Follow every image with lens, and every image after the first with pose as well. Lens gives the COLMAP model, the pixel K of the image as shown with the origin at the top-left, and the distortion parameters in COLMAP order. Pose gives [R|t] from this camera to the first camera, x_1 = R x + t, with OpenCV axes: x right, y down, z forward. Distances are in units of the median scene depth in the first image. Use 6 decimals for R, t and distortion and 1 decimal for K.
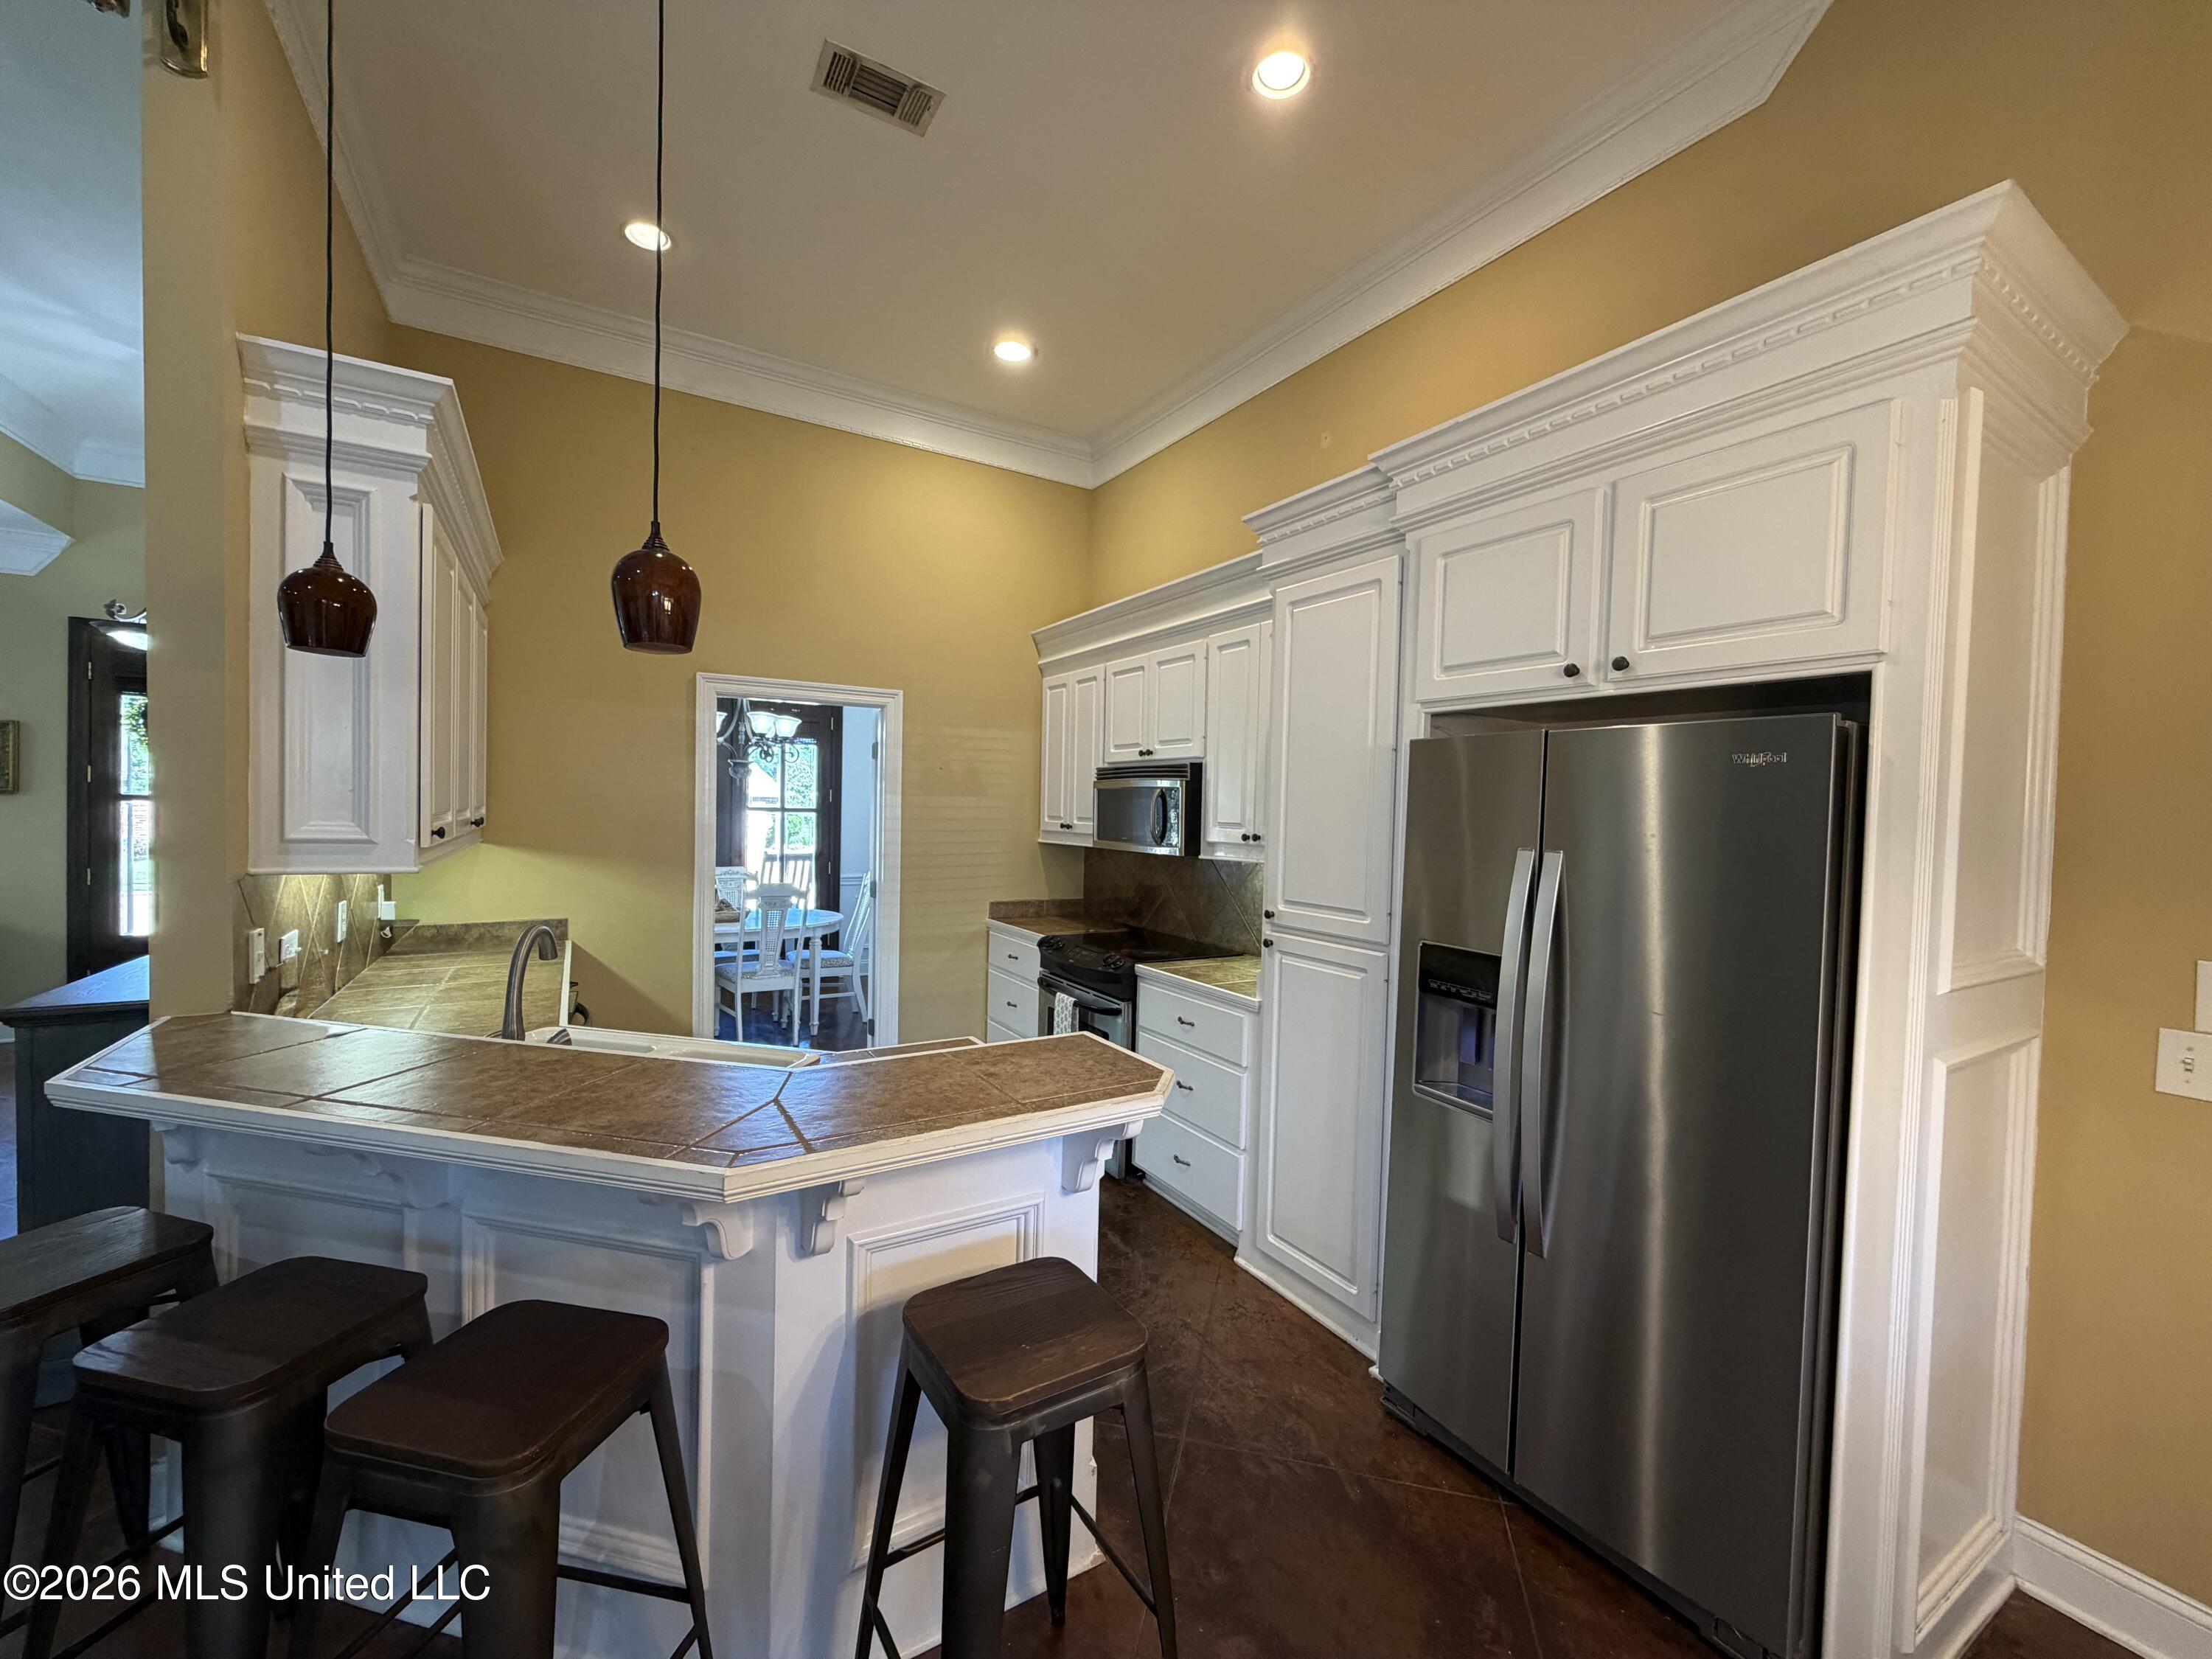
lens RADIAL K [[882.1, 0, 1103.7], [0, 882.1, 837.2], [0, 0, 1]] dist [0.000406, -0.000605]
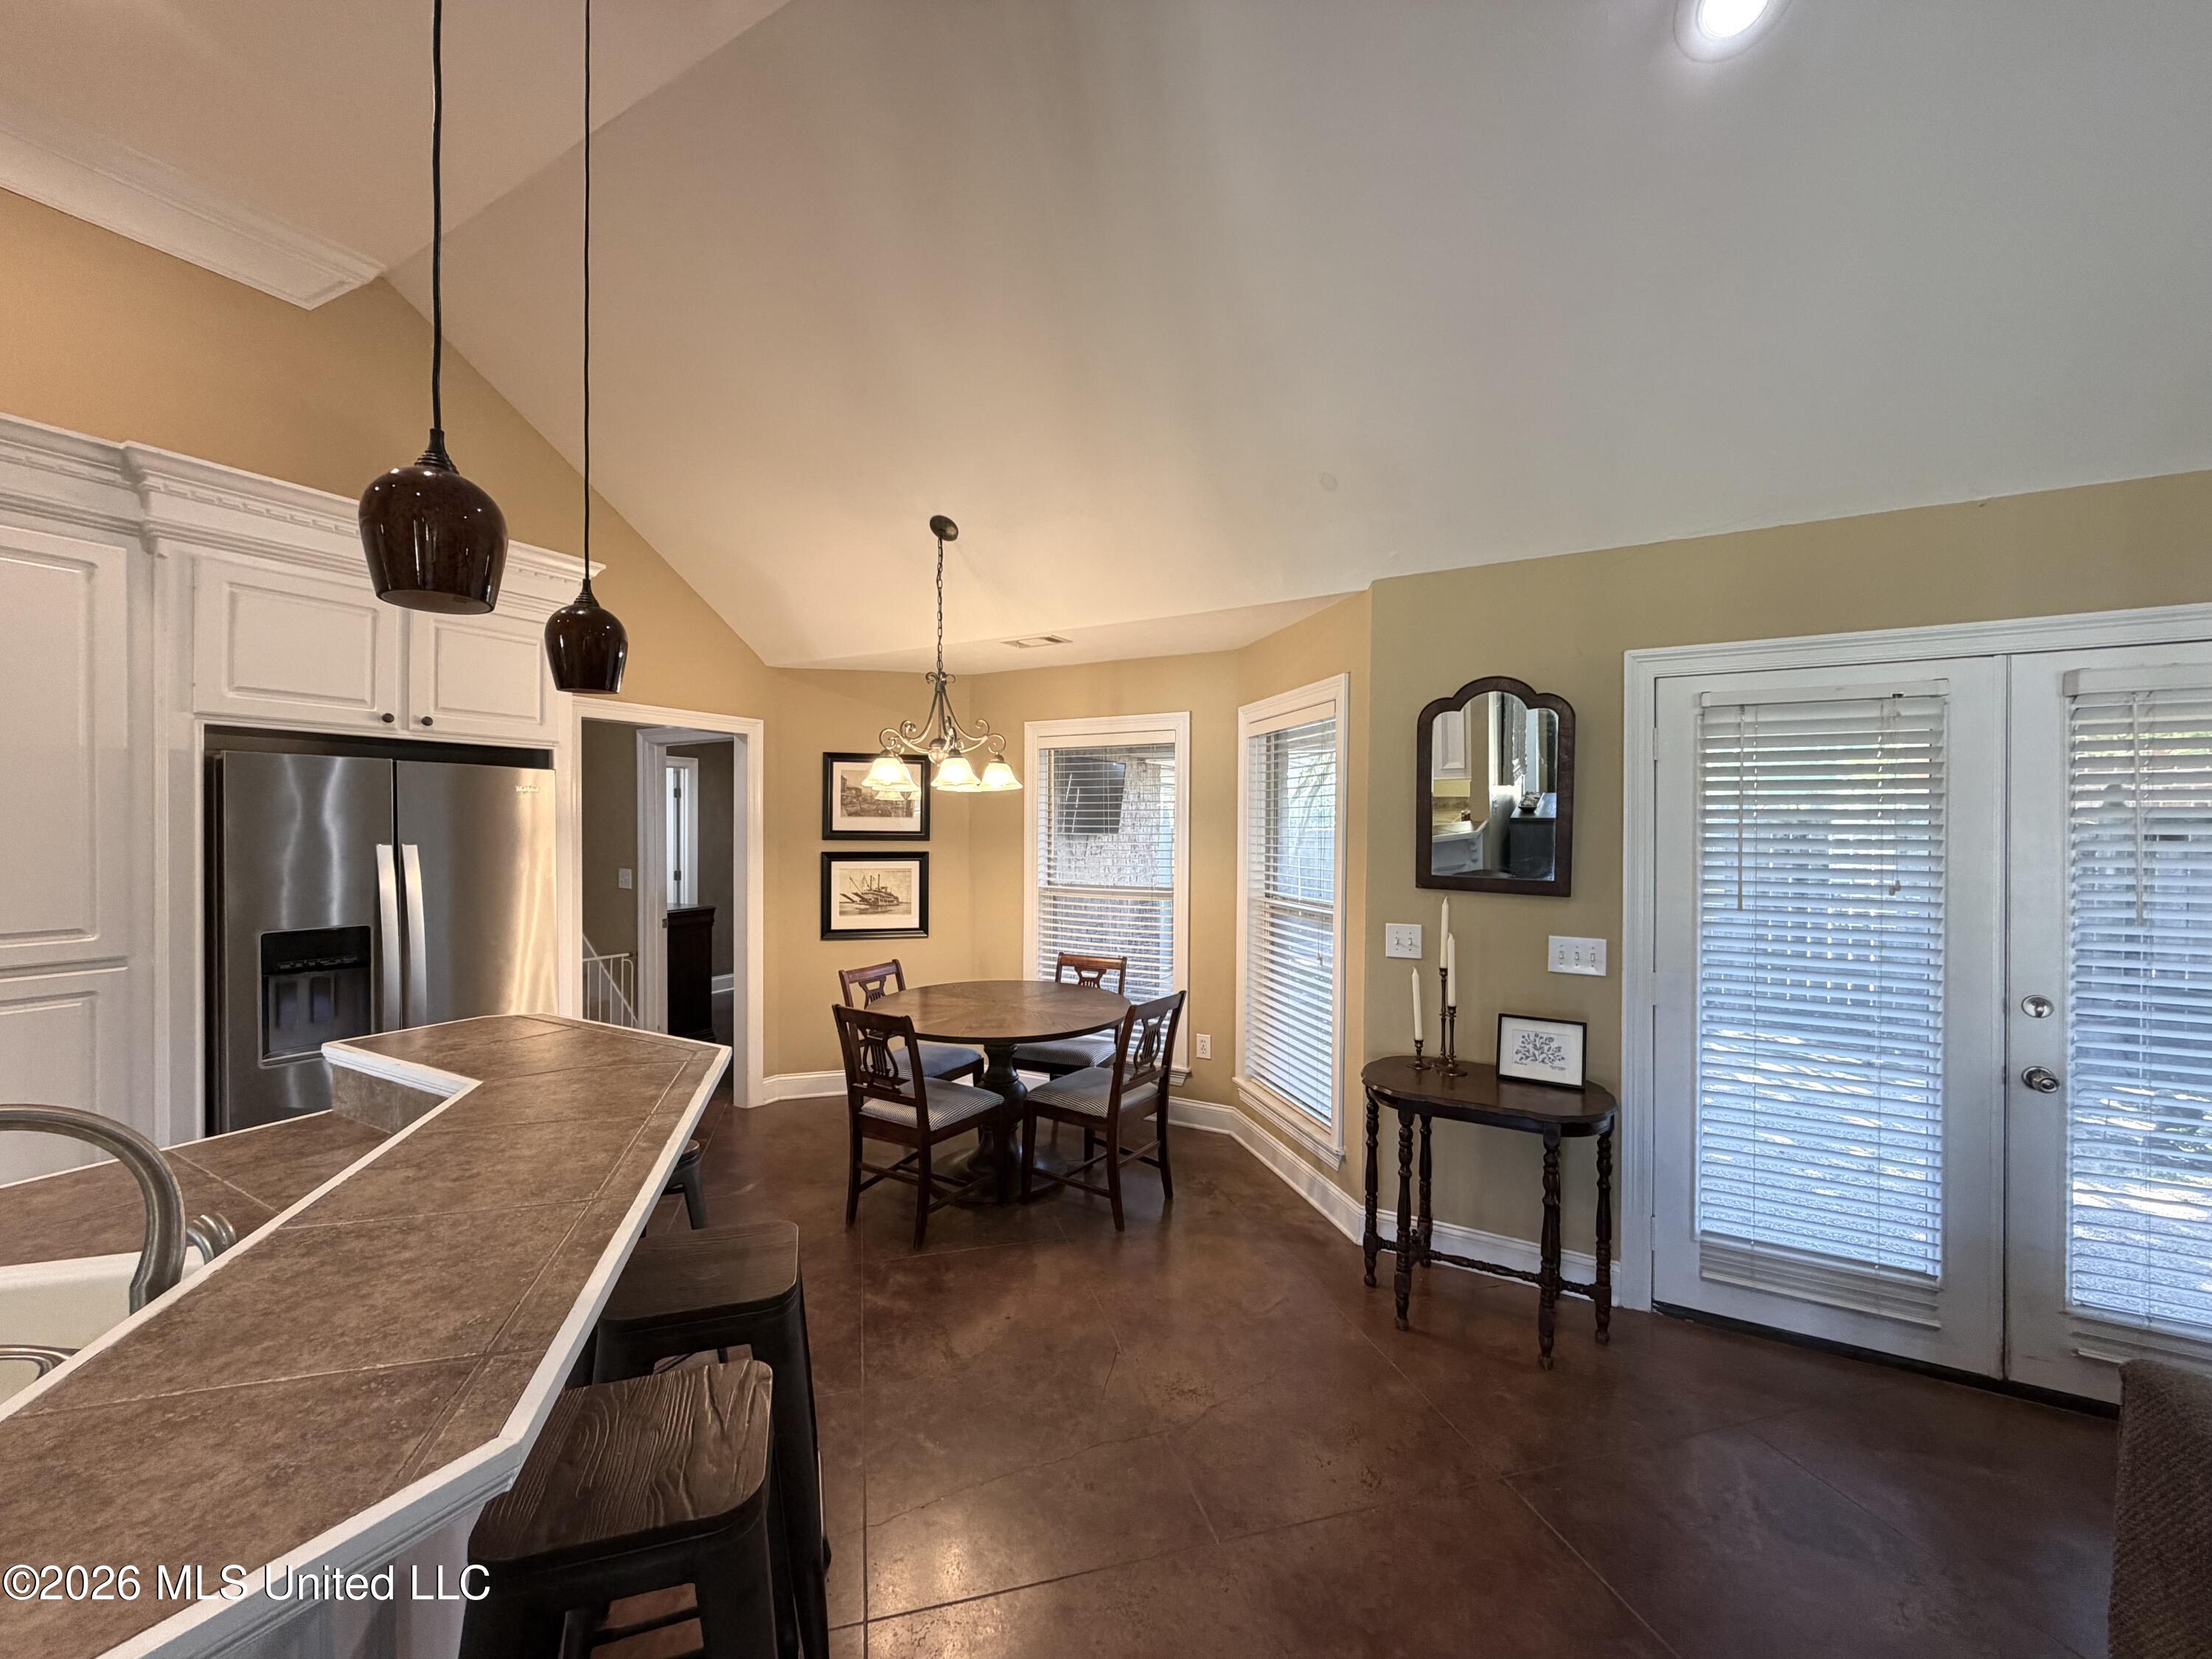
lens RADIAL K [[882.1, 0, 1106.9], [0, 882.1, 827.8], [0, 0, 1]] dist [0.000406, -0.000605]
pose [[-0.494503, -0.027770, 0.868732, -0.645872], [0.014254, 0.999096, 0.040051, -0.025542], [-0.869059, 0.032188, -0.493660, 0.348438]]
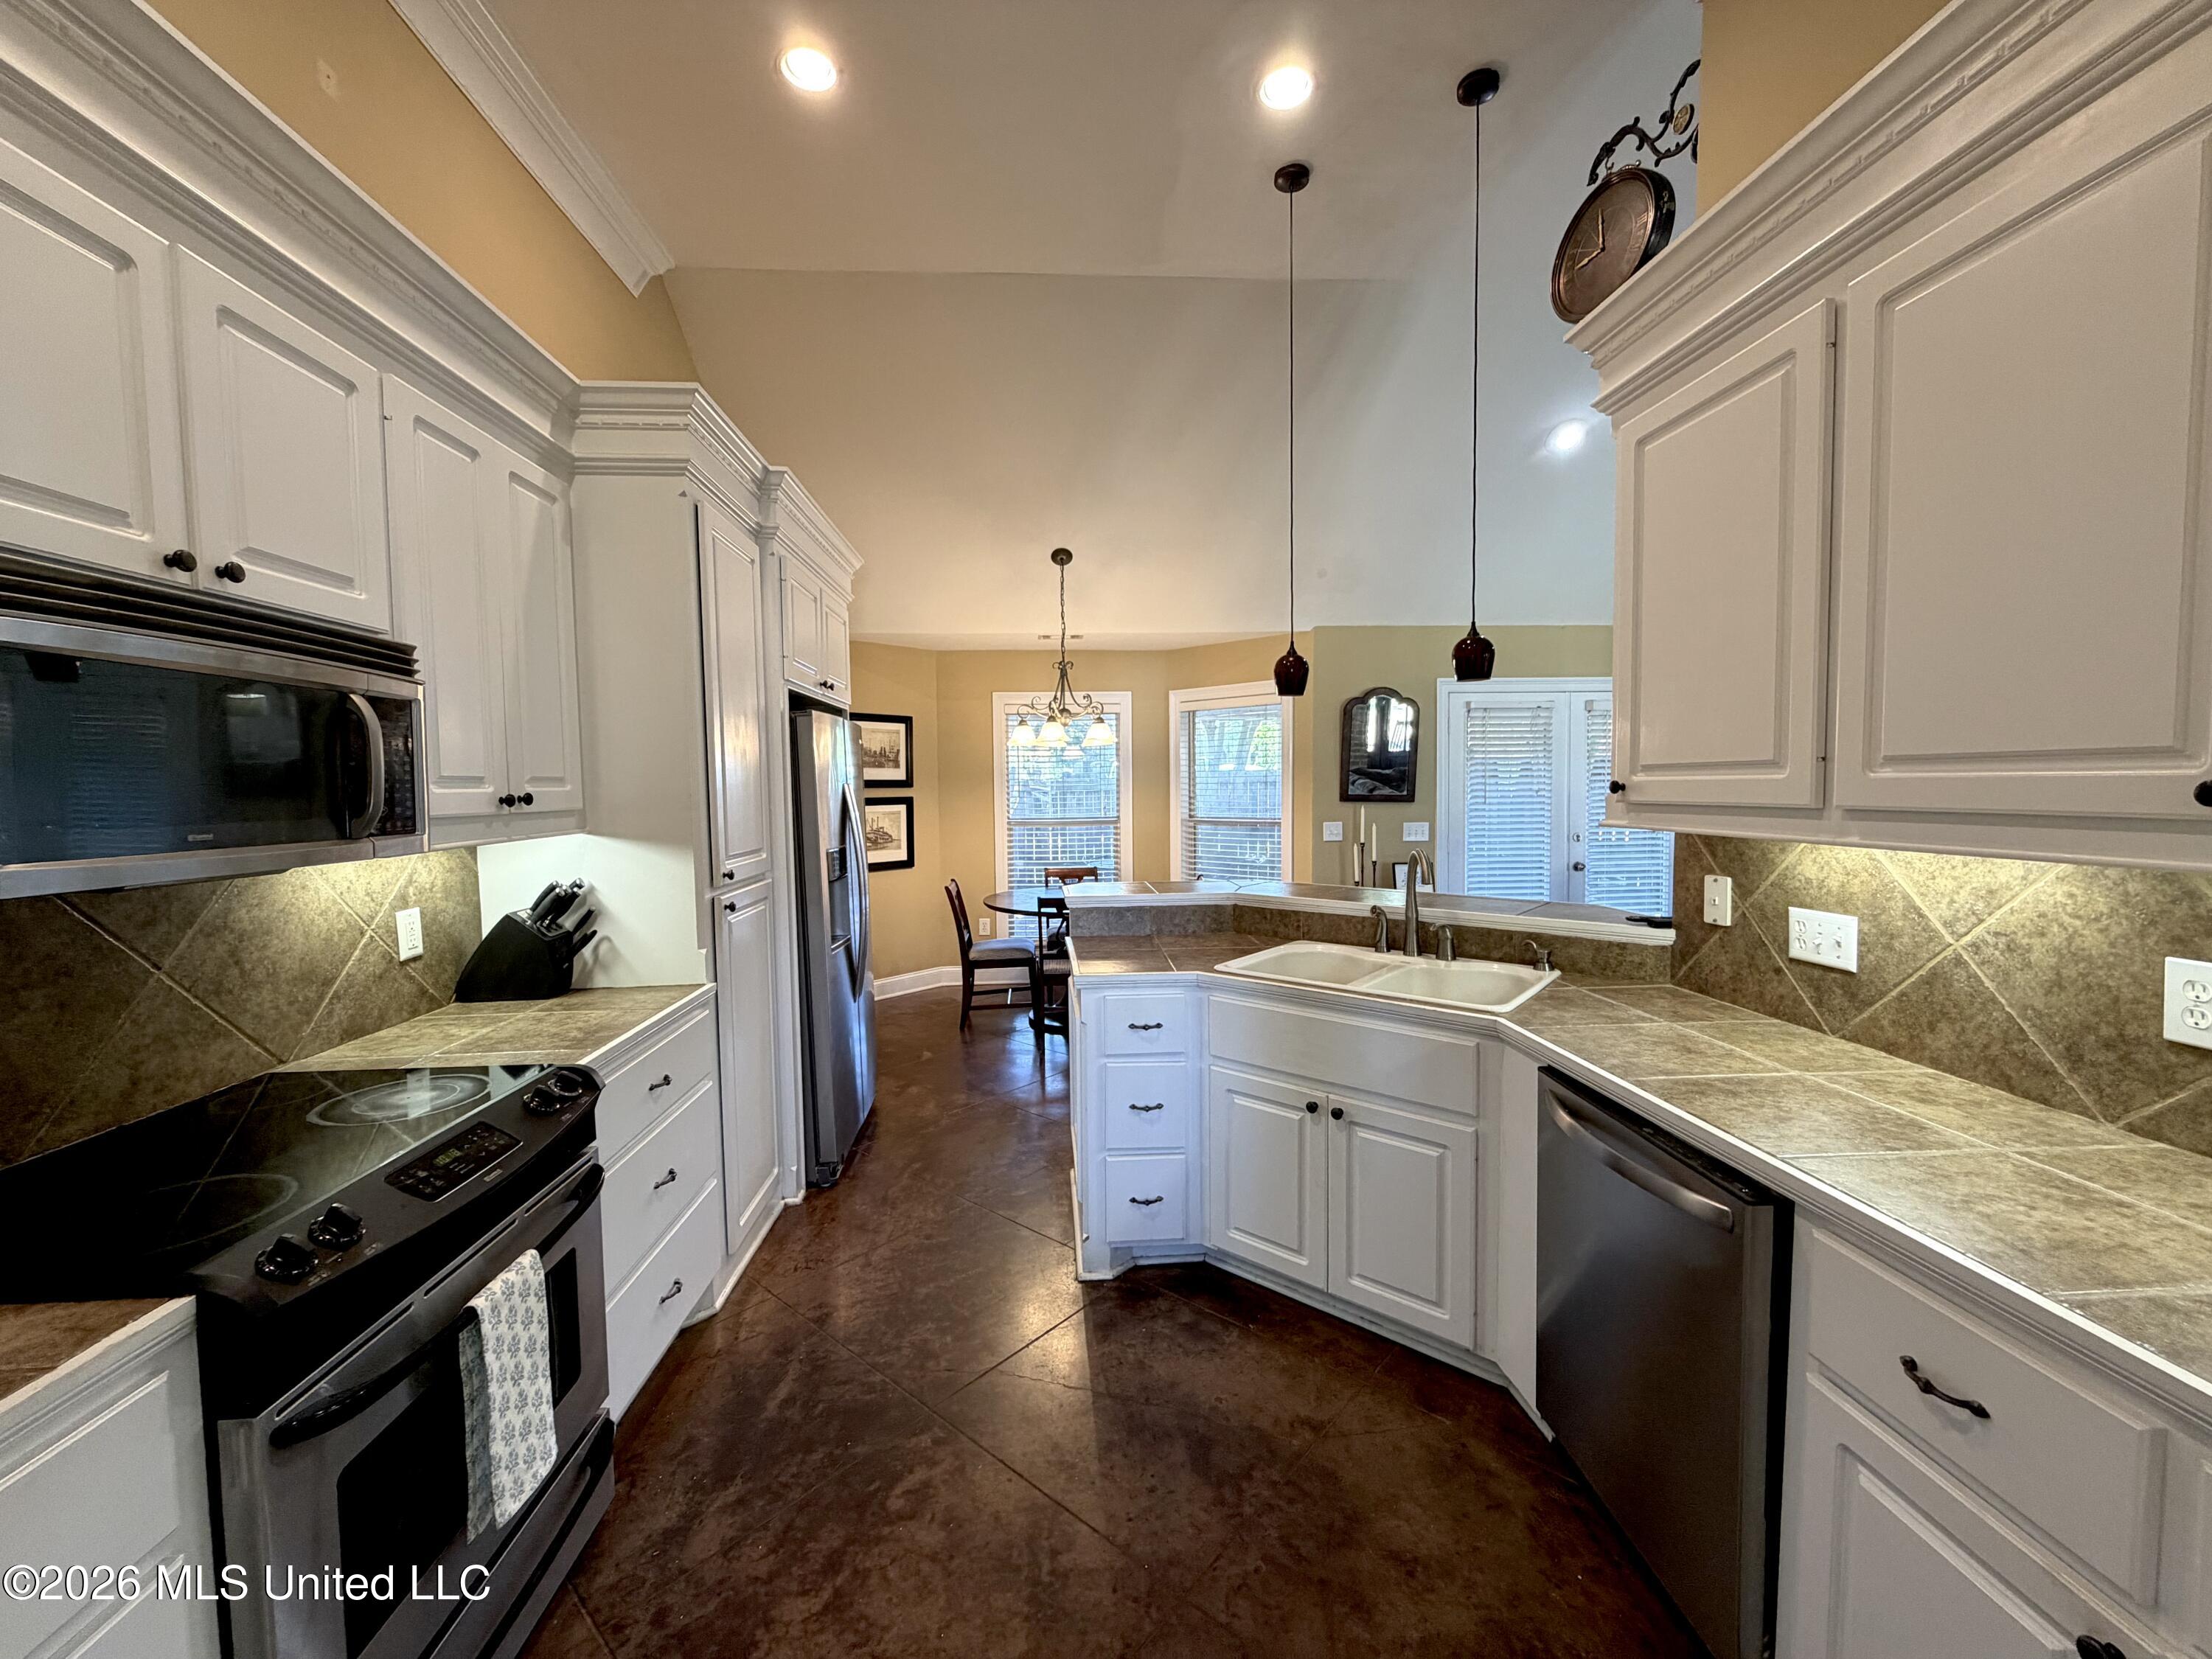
lens RADIAL K [[882.1, 0, 1102.2], [0, 882.1, 830.8], [0, 0, 1]] dist [0.000406, -0.000605]
pose [[-0.887464, -0.036855, 0.459402, -0.404761], [0.008456, 0.995328, 0.096184, -0.029849], [-0.460800, 0.089245, -0.883005, 1.190960]]
